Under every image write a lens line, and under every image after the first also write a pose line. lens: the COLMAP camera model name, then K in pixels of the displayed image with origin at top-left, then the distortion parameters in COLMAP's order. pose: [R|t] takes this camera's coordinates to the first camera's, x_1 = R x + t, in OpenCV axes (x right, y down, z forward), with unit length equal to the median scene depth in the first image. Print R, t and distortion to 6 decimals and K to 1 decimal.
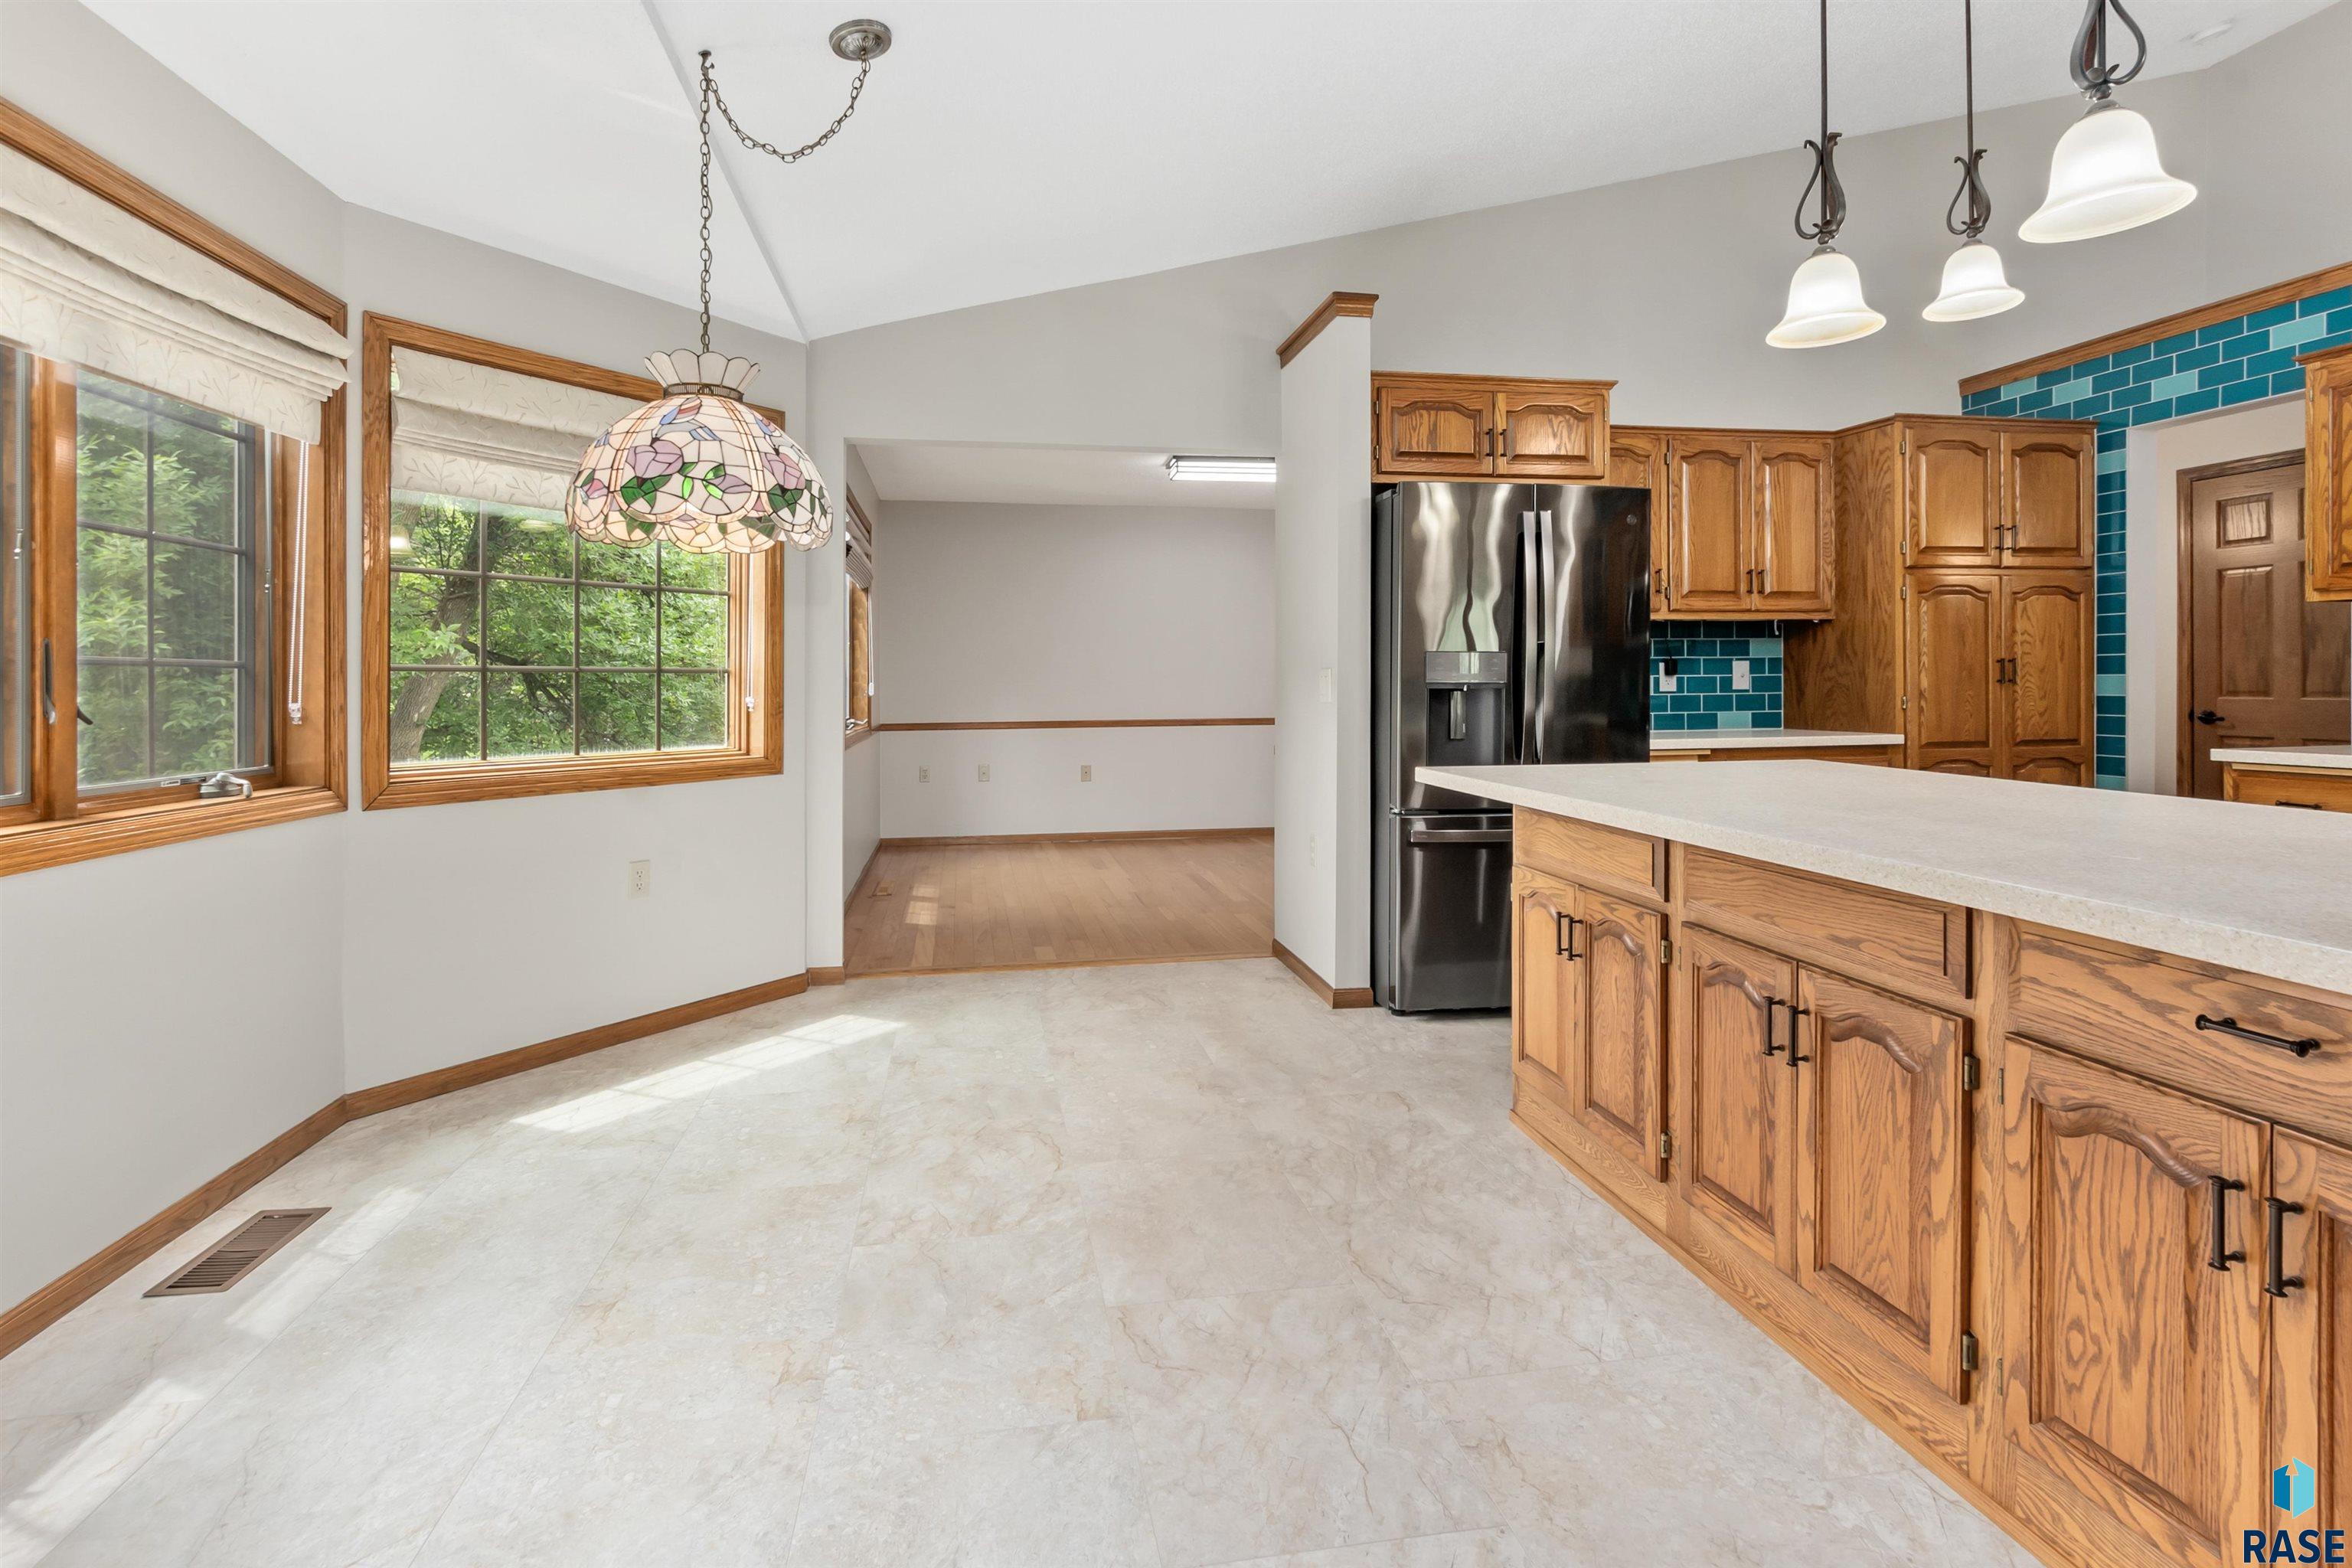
lens RADIAL K [[1114.3, 0, 1168.0], [0, 1114.3, 695.4], [0, 0, 1]] dist [0.009915, -0.004296]
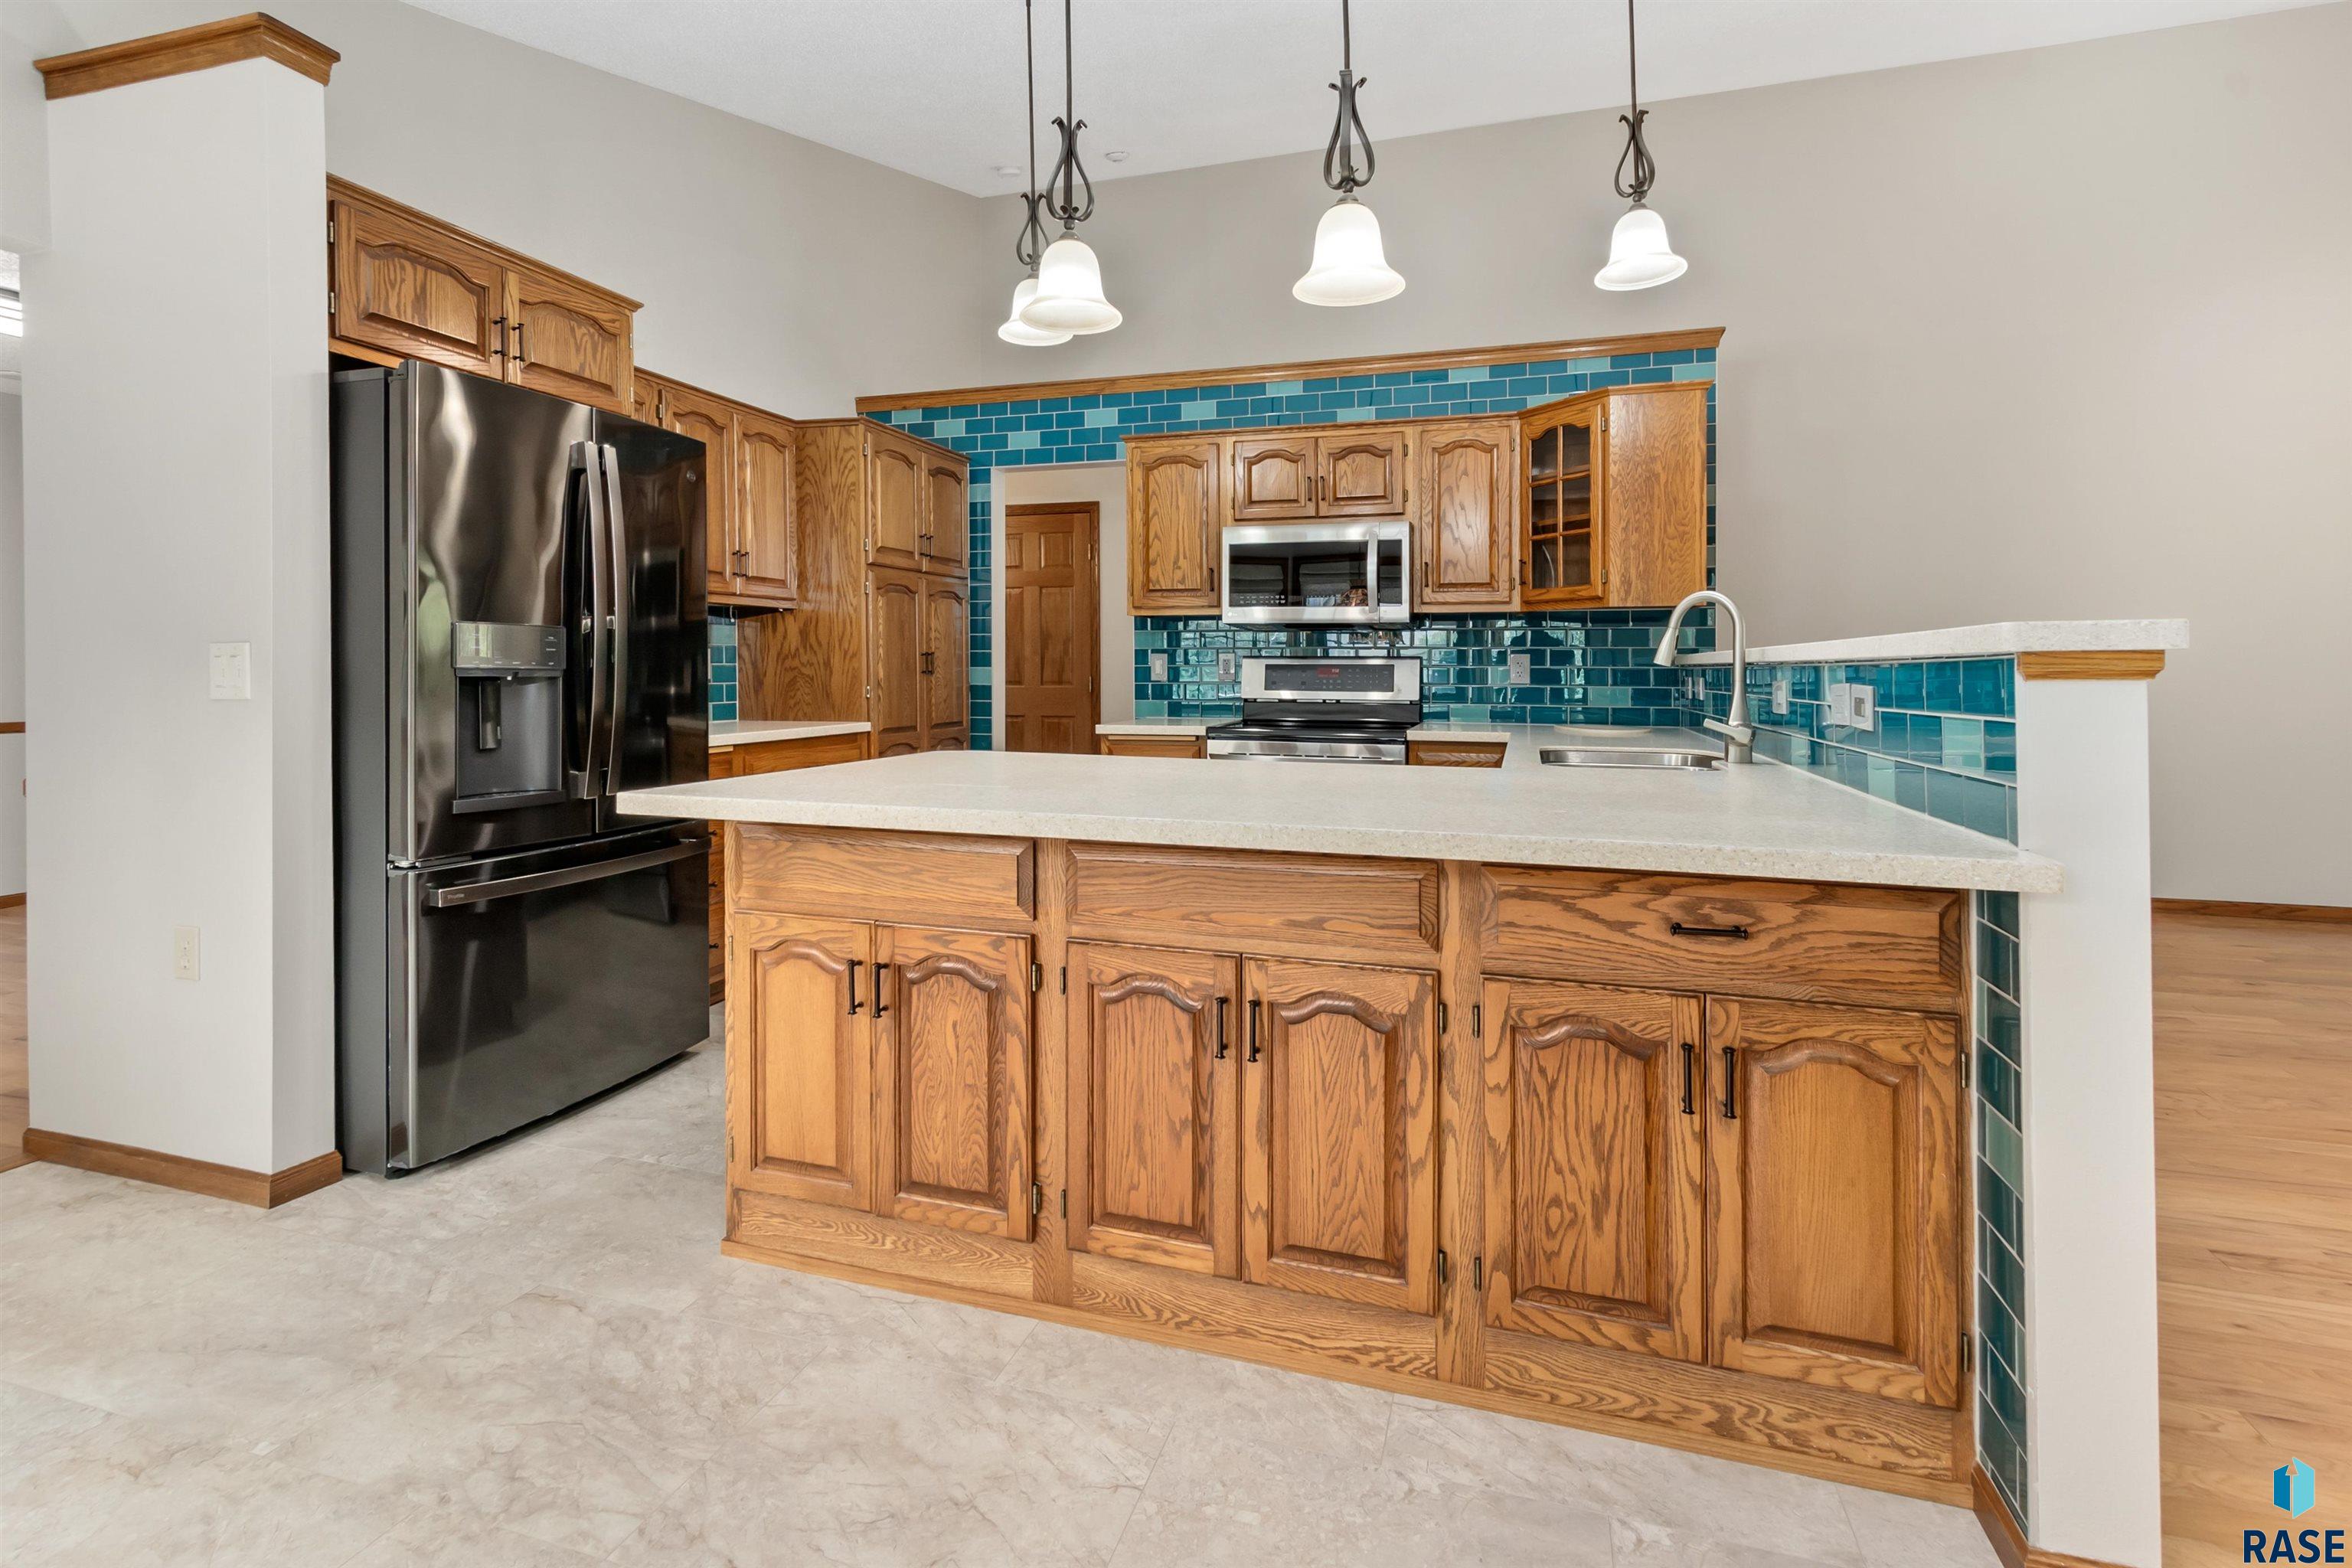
lens RADIAL K [[1114.3, 0, 1168.0], [0, 1114.3, 695.4], [0, 0, 1]] dist [0.009915, -0.004296]
pose [[0.465230, -0.011916, 0.885110, -0.160252], [0.005629, 0.999929, 0.010503, 0.000387], [-0.885172, 0.000096, 0.465264, 0.293114]]
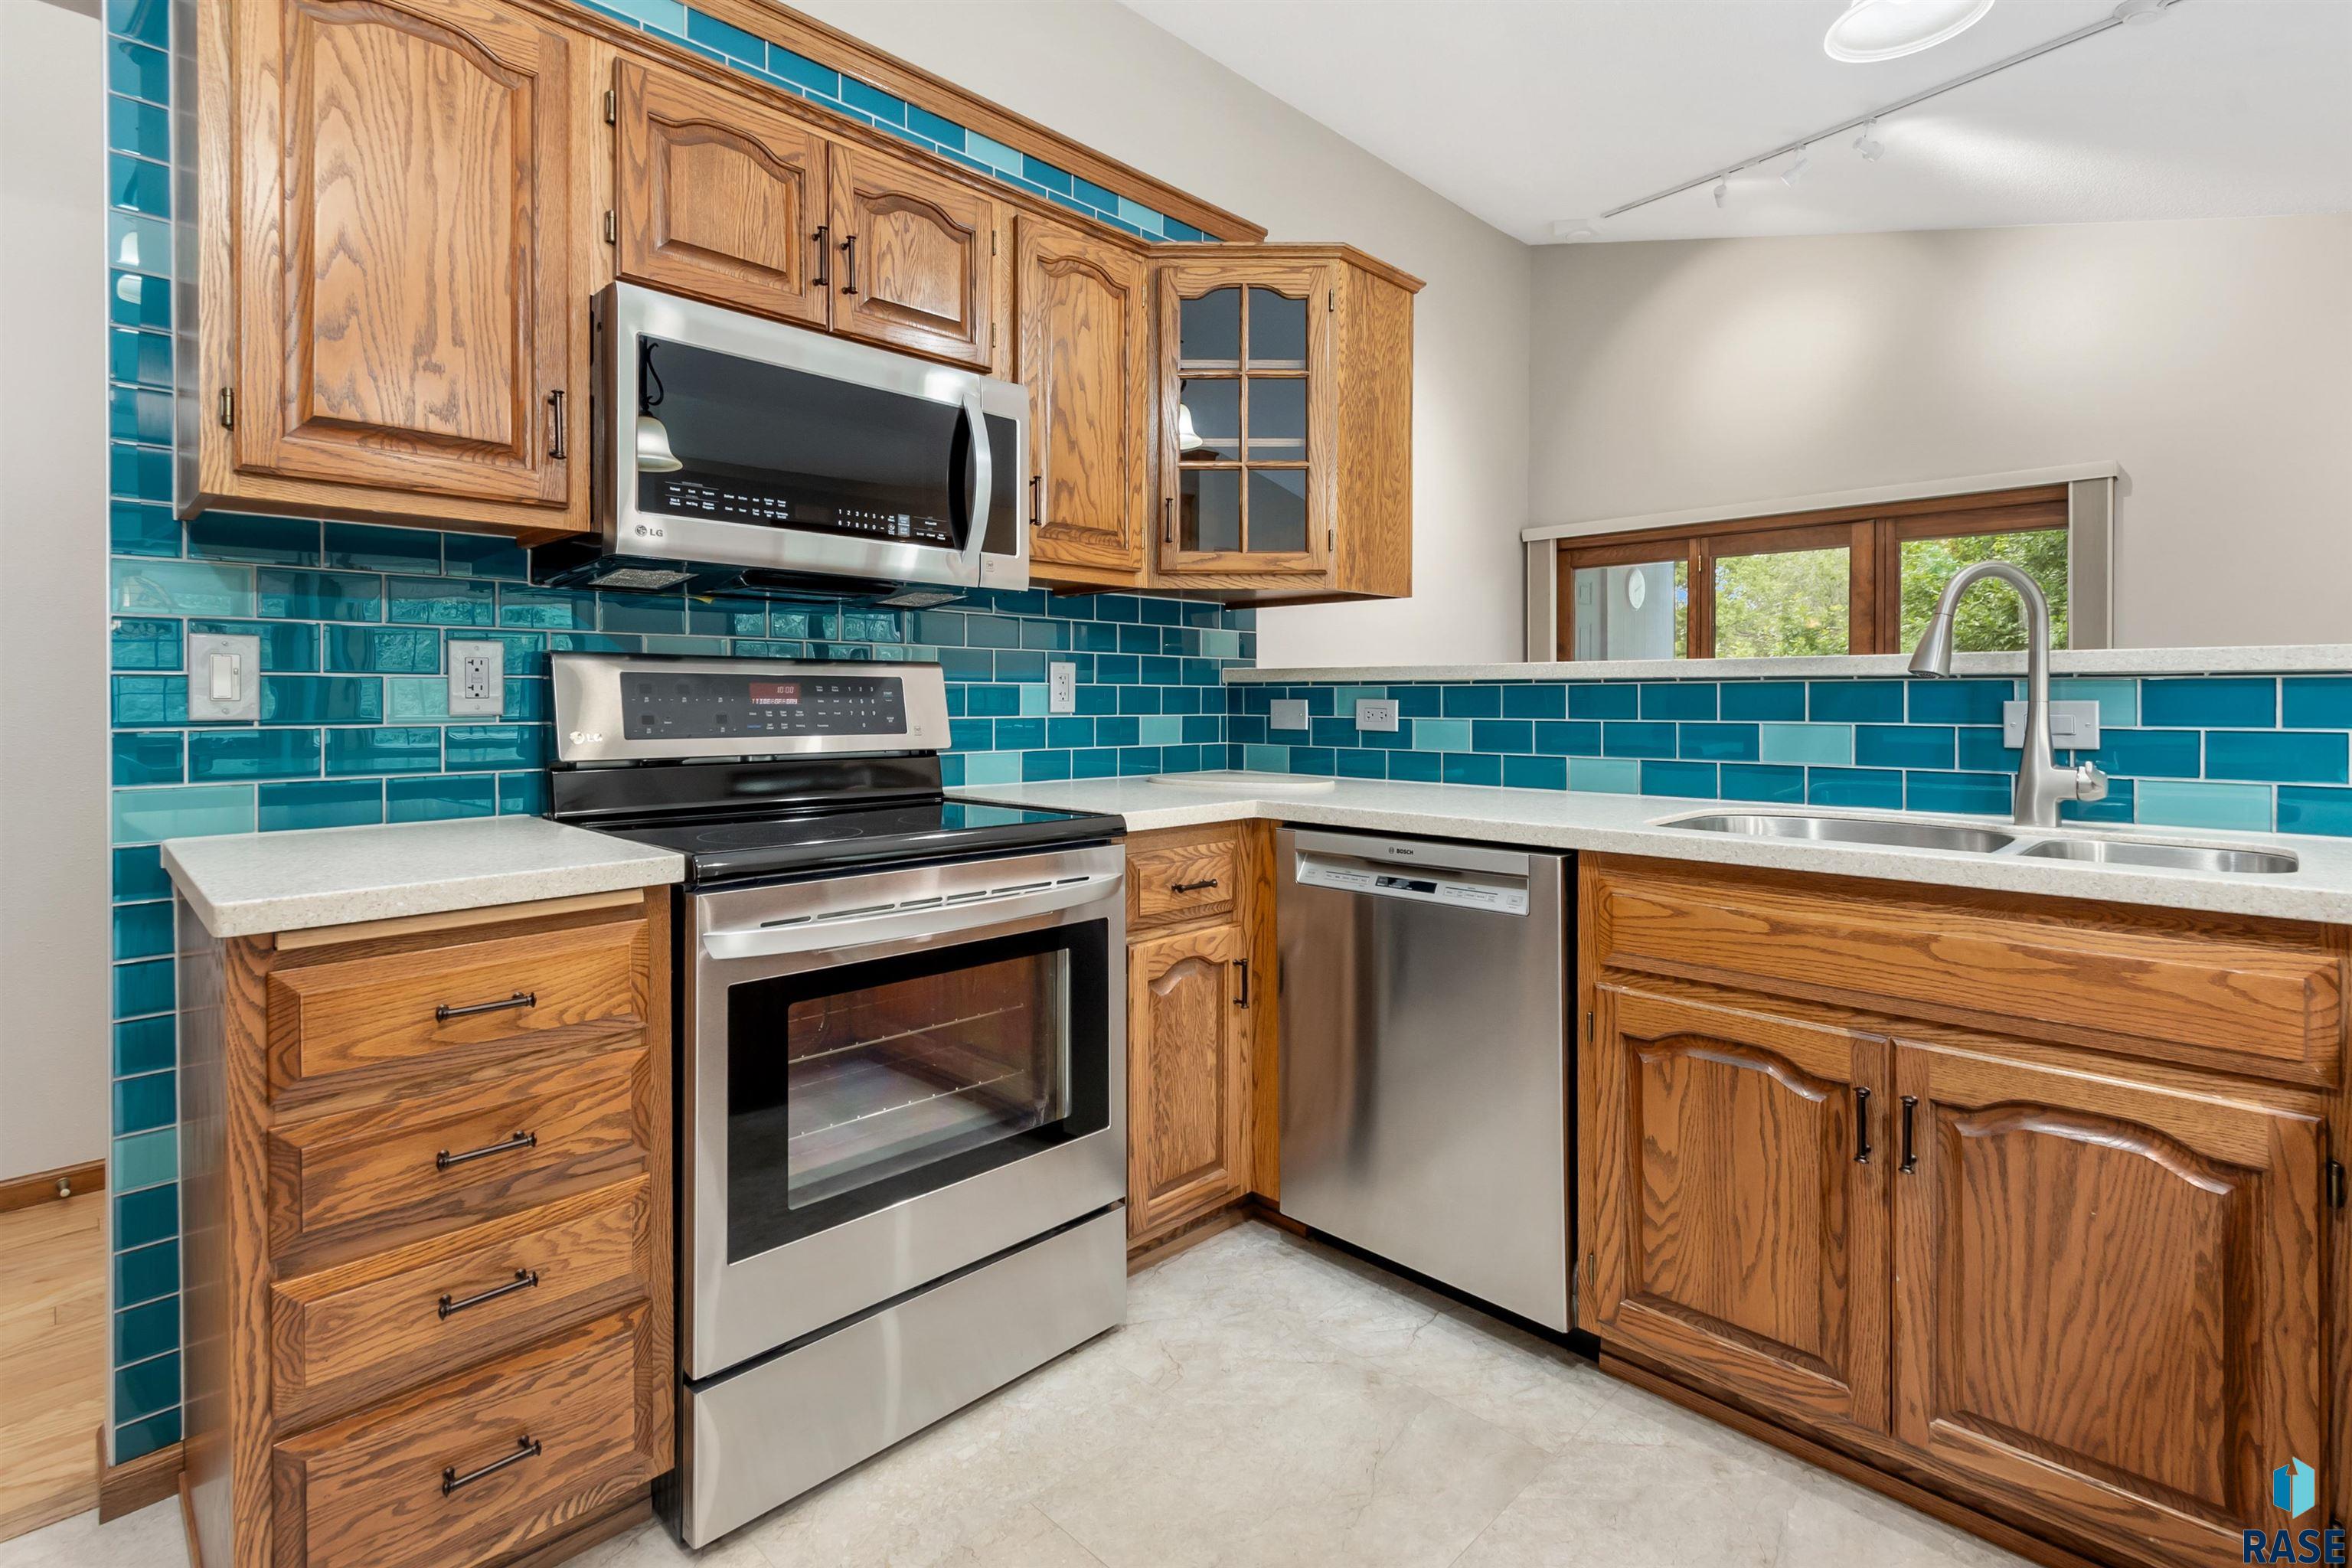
lens RADIAL K [[1109.0, 0, 1166.5], [0, 1109.0, 715.7], [0, 0, 1]] dist [0.004057, 0.000376]
pose [[-0.567445, -0.007585, 0.823377, 0.459722], [0.013126, 0.999747, 0.018255, -0.007198], [-0.823307, 0.021166, -0.567202, 0.868409]]
